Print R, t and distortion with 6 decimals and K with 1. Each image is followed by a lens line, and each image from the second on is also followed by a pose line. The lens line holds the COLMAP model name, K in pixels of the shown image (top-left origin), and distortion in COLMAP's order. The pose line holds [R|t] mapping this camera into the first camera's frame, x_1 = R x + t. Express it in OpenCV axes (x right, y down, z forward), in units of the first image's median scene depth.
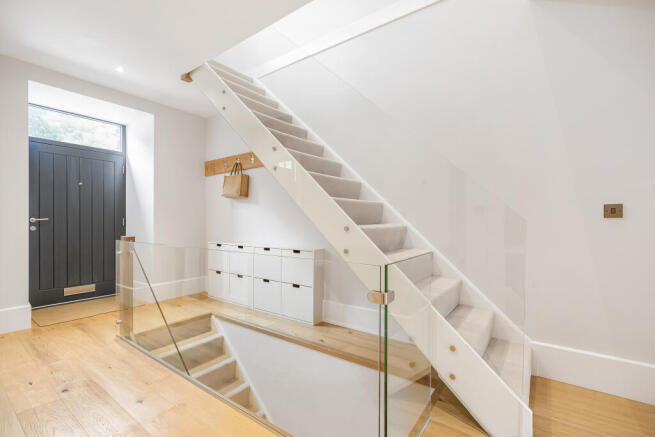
lens RADIAL K [[291.4, 0, 327.4], [0, 291.4, 222.7], [0, 0, 1]] dist [-0.003167, -0.000577]
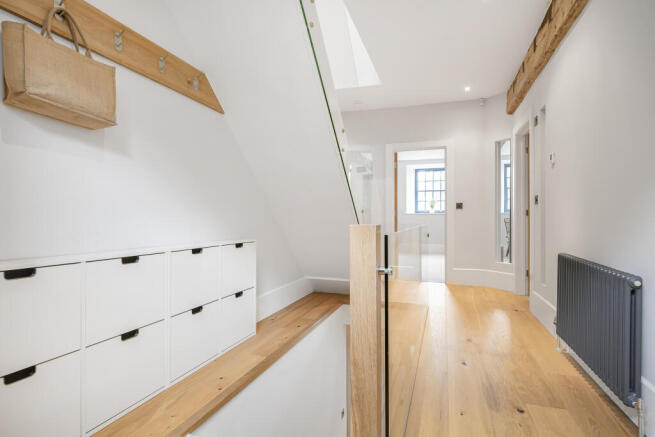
lens RADIAL K [[352.5, 0, 326.5], [0, 352.5, 219.0], [0, 0, 1]] dist [-0.001974, -0.000338]
pose [[-0.321326, -0.003878, 0.946961, -1.027560], [-0.007066, 0.999974, 0.001698, 0.034872], [-0.946942, -0.006146, -0.321345, 1.132794]]
